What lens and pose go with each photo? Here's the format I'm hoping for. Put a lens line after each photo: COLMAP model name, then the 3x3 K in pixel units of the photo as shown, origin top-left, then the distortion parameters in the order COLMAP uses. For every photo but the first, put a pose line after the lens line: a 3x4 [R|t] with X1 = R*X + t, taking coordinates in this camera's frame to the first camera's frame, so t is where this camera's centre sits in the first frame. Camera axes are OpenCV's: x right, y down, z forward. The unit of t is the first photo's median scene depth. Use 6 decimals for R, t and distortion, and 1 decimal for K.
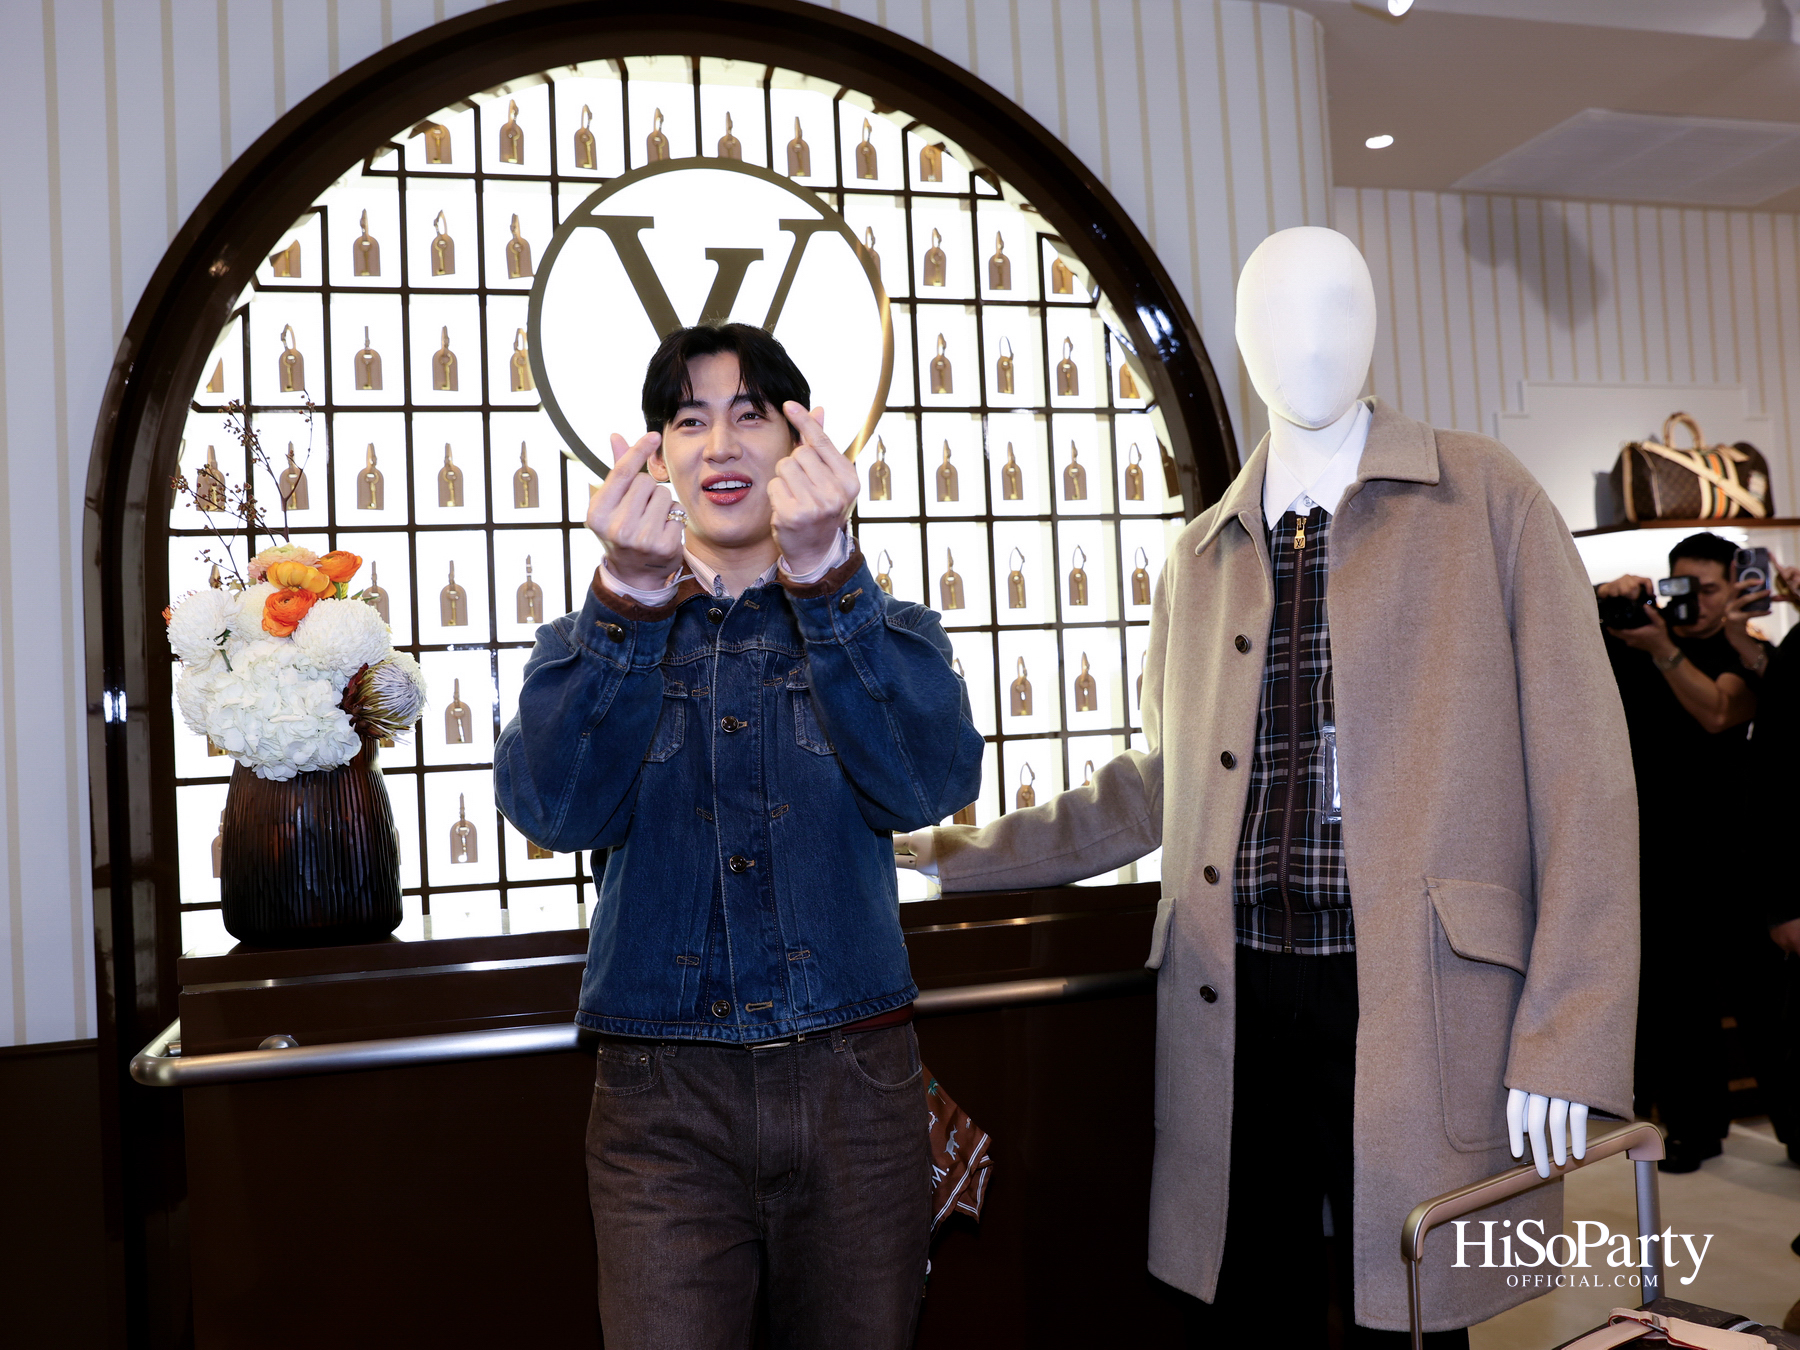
lens RADIAL K [[1472.9, 0, 892.4], [0, 1472.9, 680.8], [0, 0, 1]] dist [-0.088830, 0.067398]
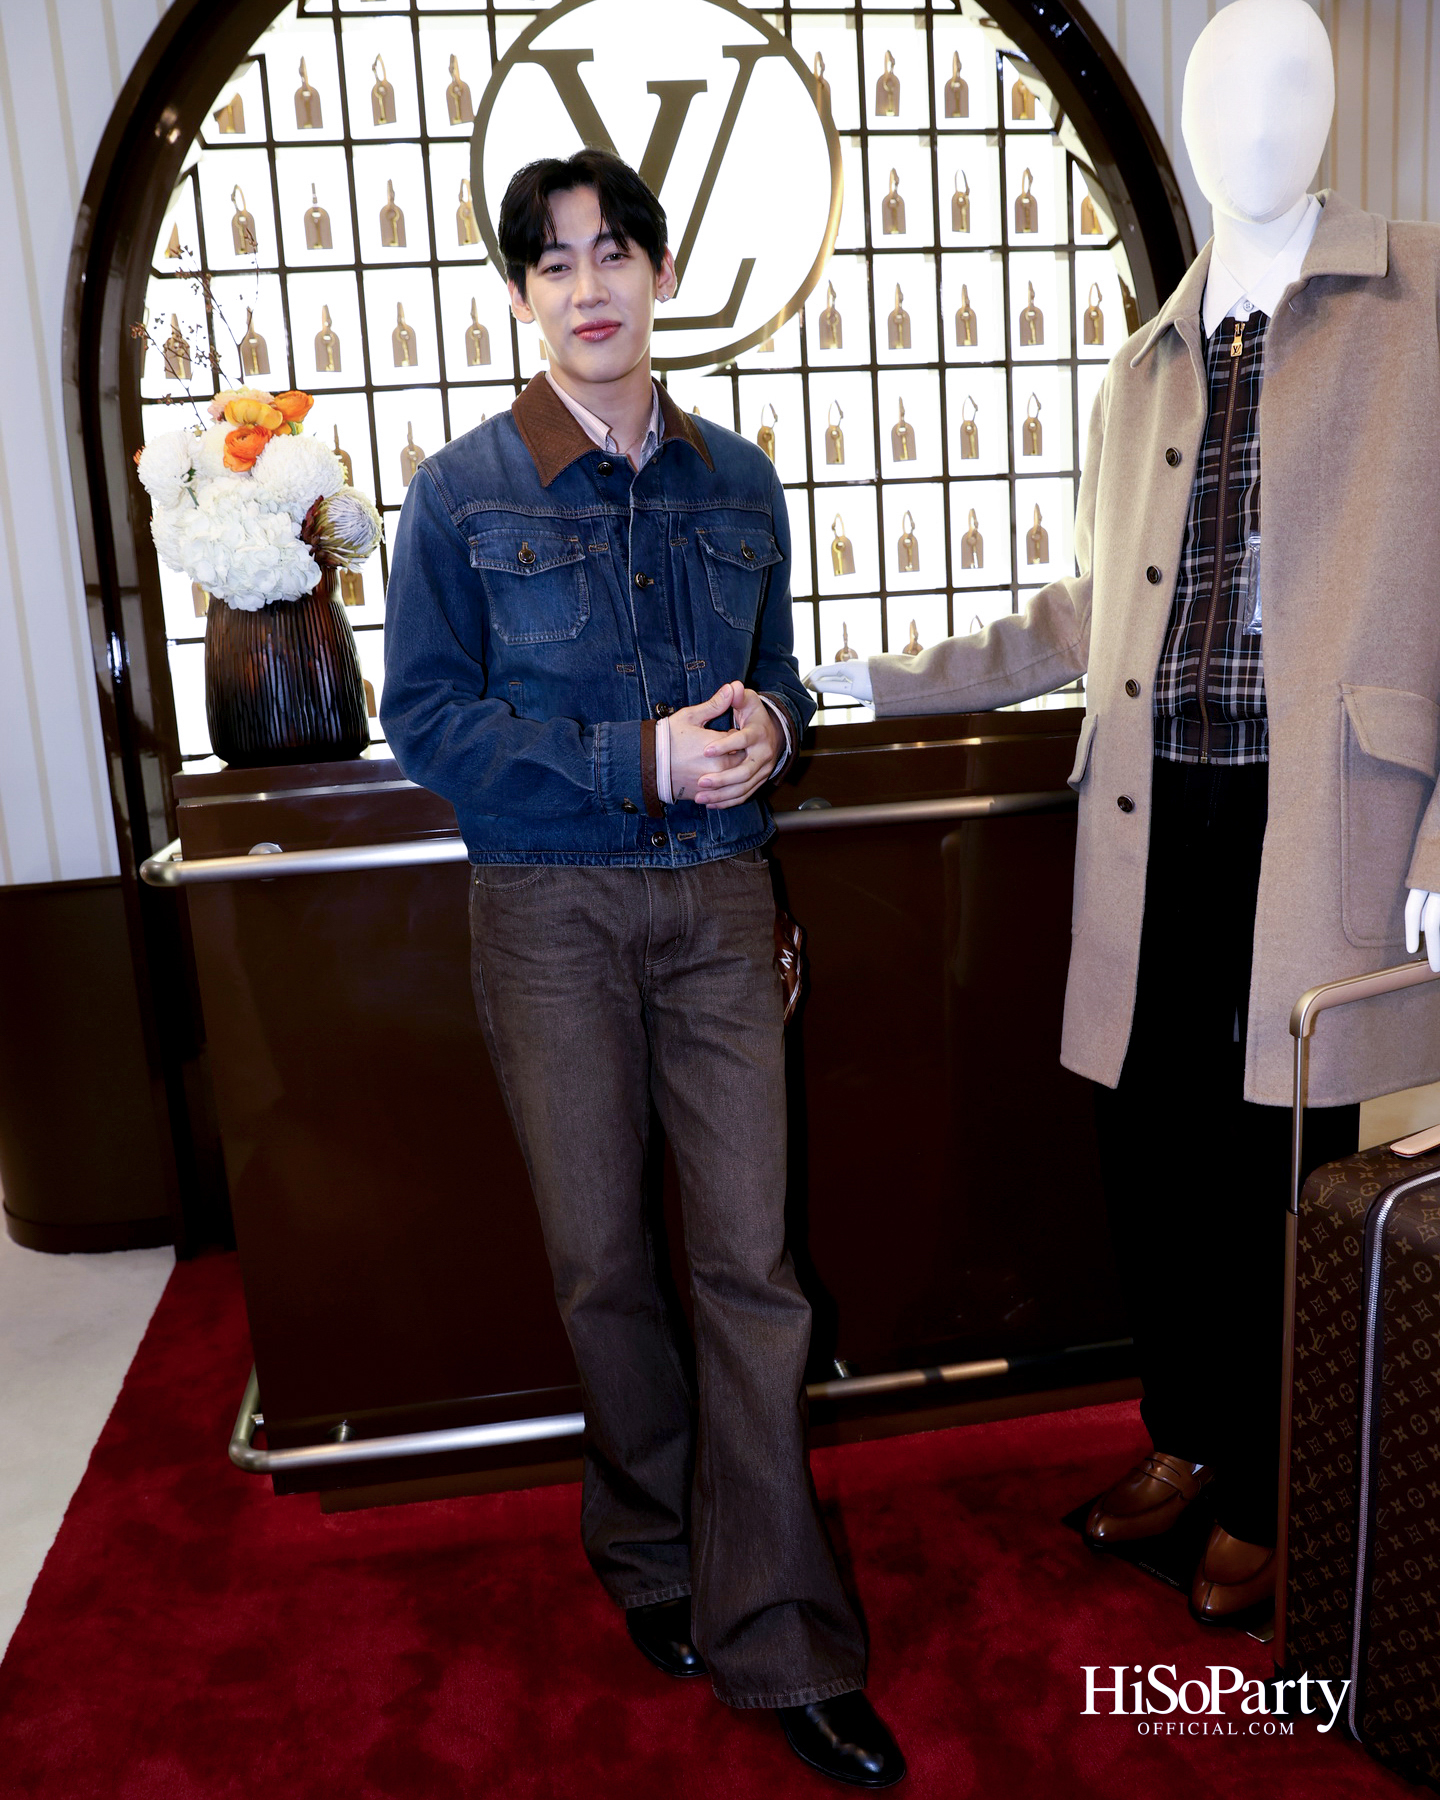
lens RADIAL K [[1439.6, 0, 710.2], [0, 1439.6, 903.8], [0, 0, 1]] dist [-0.110778, 0.083842]
pose [[0.994131, 0.008568, -0.107844, 0.023794], [0.015767, 0.974739, 0.222791, 0.038389], [0.107029, -0.223184, 0.968883, -0.022391]]
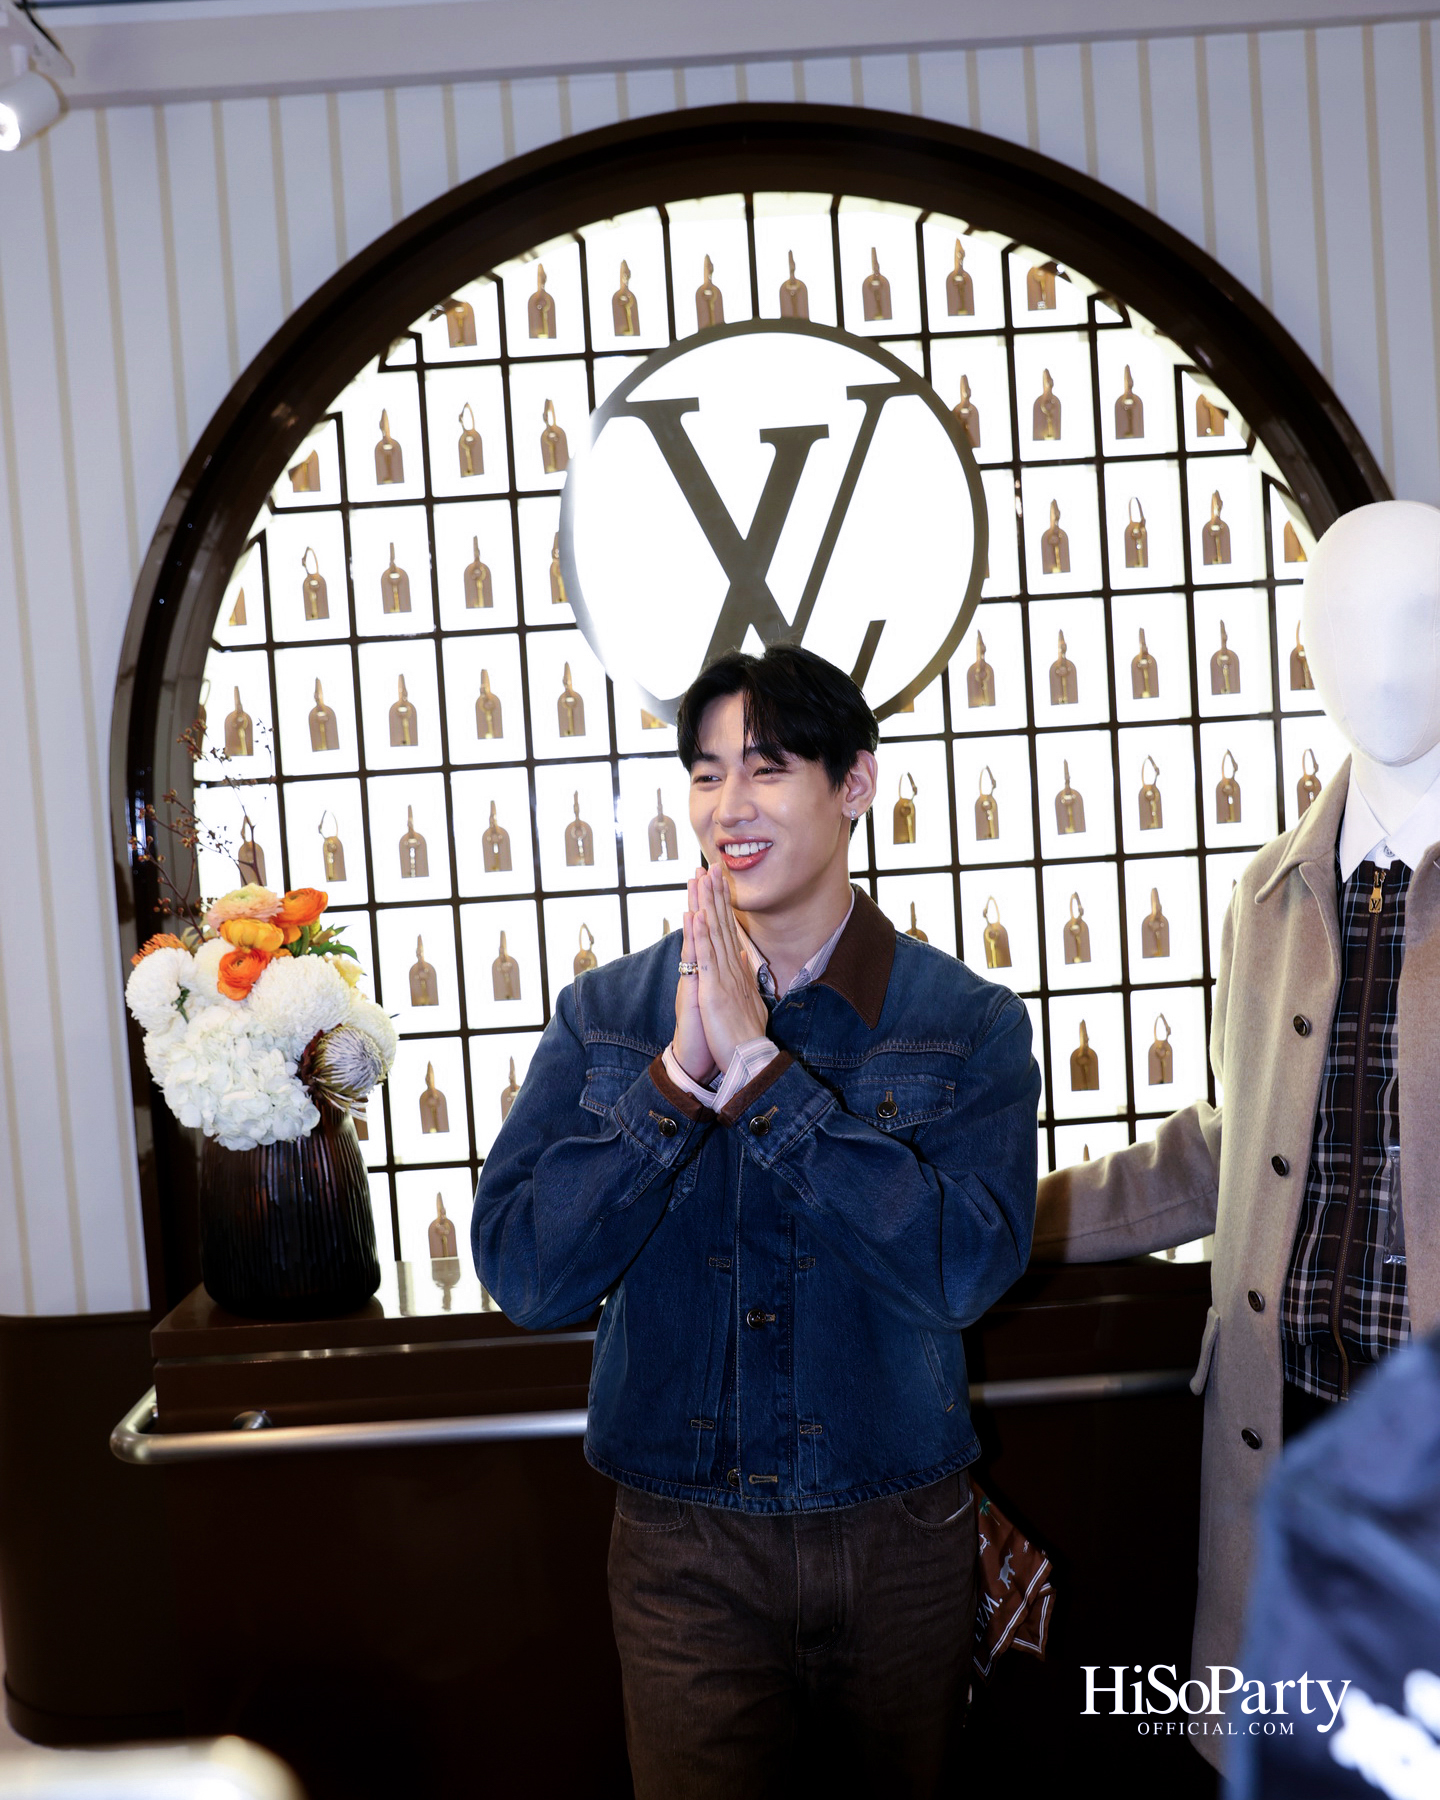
lens RADIAL K [[1708.9, 0, 720.3], [0, 1708.9, 914.8], [0, 0, 1]] dist [-0.042160, 0.000000]
pose [[0.971623, 0.000459, -0.236535, 0.108942], [0.021263, 0.995780, 0.089275, -0.131867], [0.235578, -0.091771, 0.967513, 0.005788]]
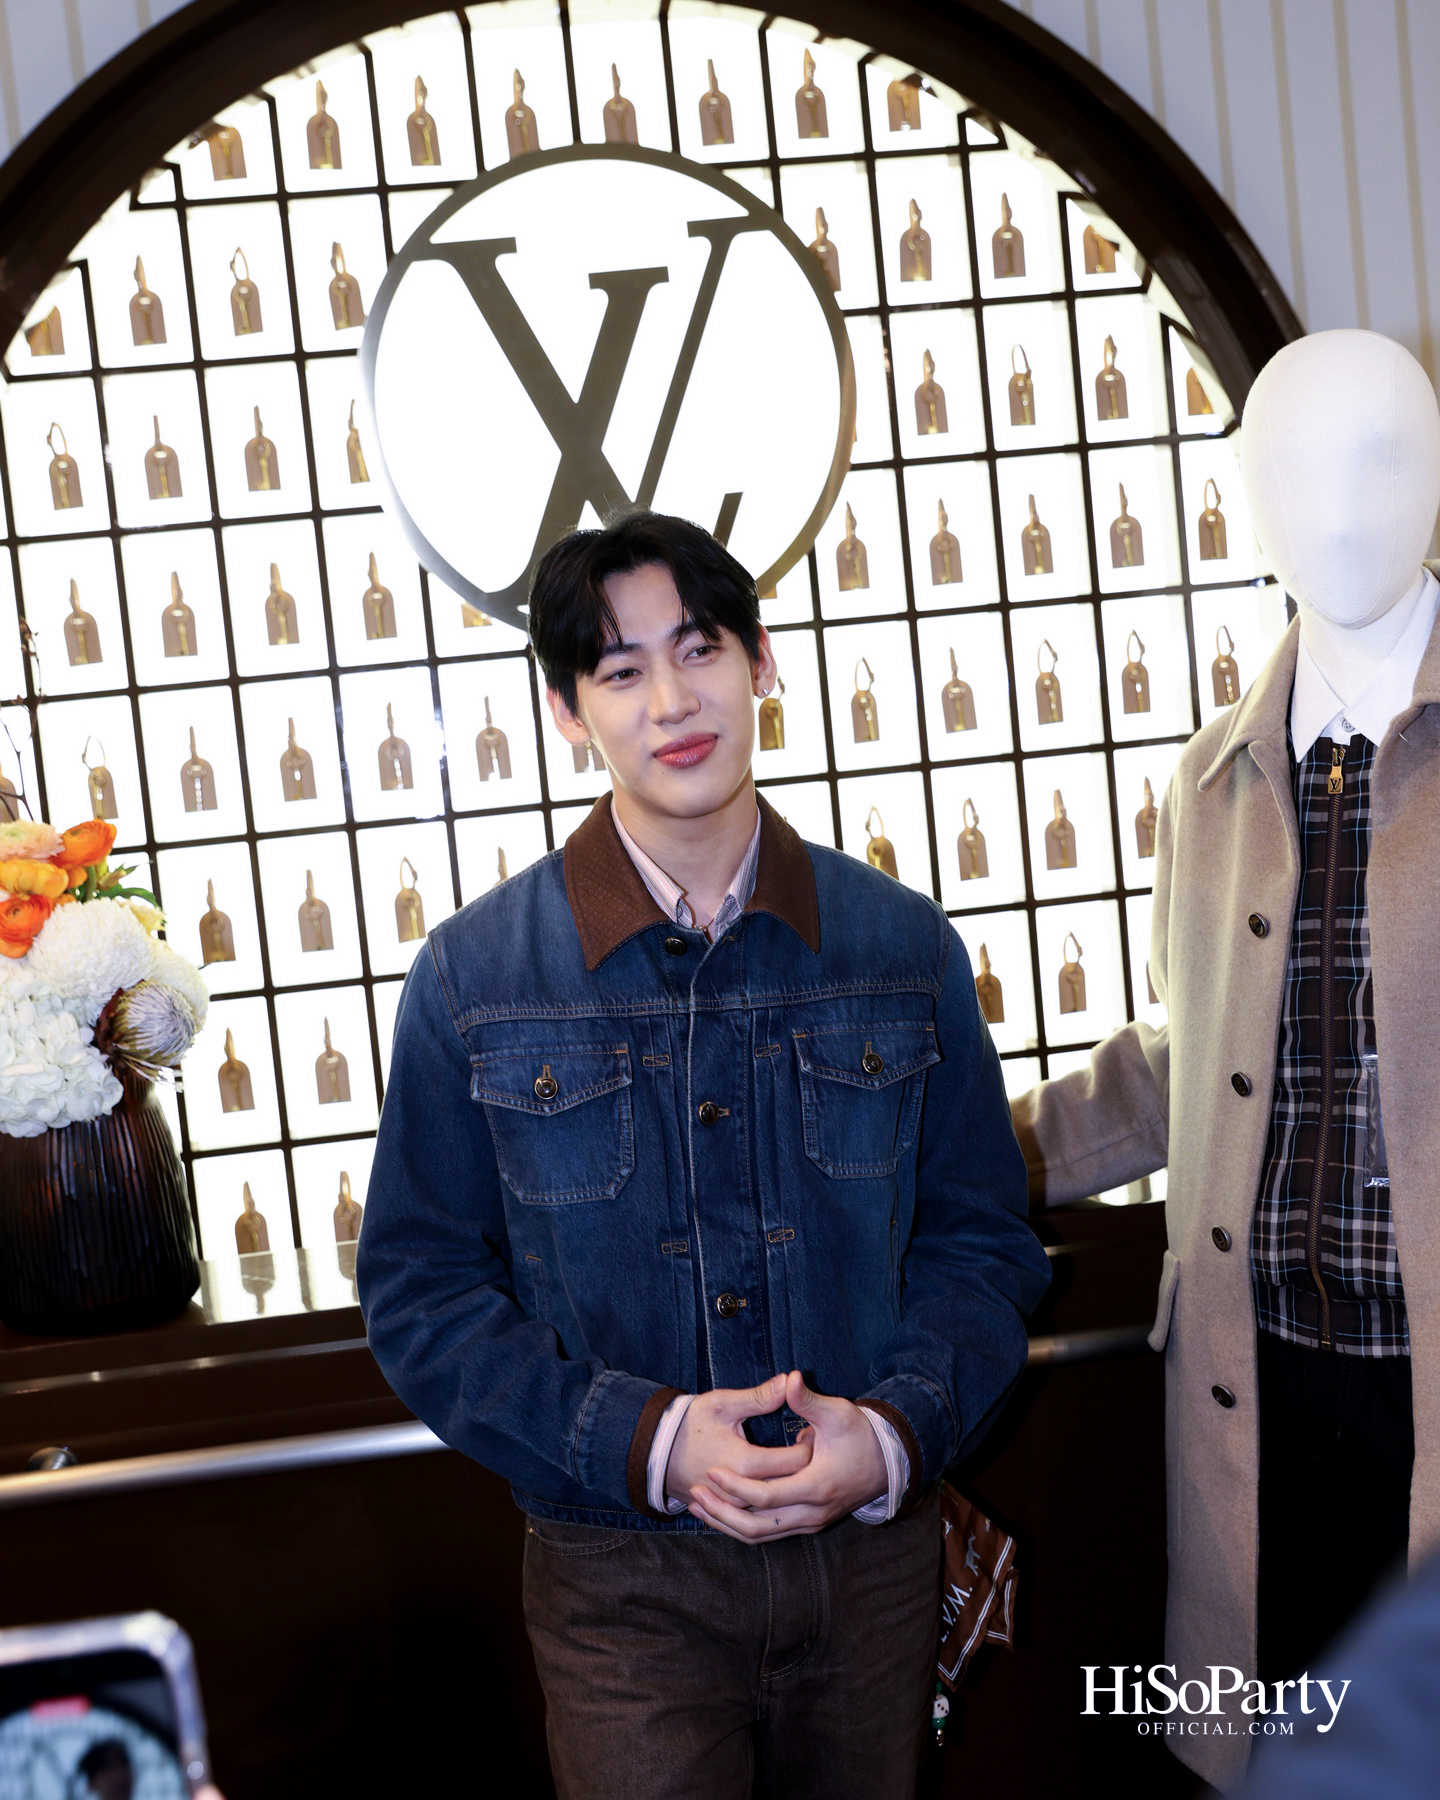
lens RADIAL K [[1981.7, 0, 716.6], [0, 1981.7, 858.2], [0, 0, 1]] dist [-0.008366, 0.000000]
pose [[0.988822, -0.040324, -0.143544, 0.084959], [0.054548, 0.993830, 0.096578, -0.123969], [0.138763, -0.103328, 0.984920, -0.002258]]
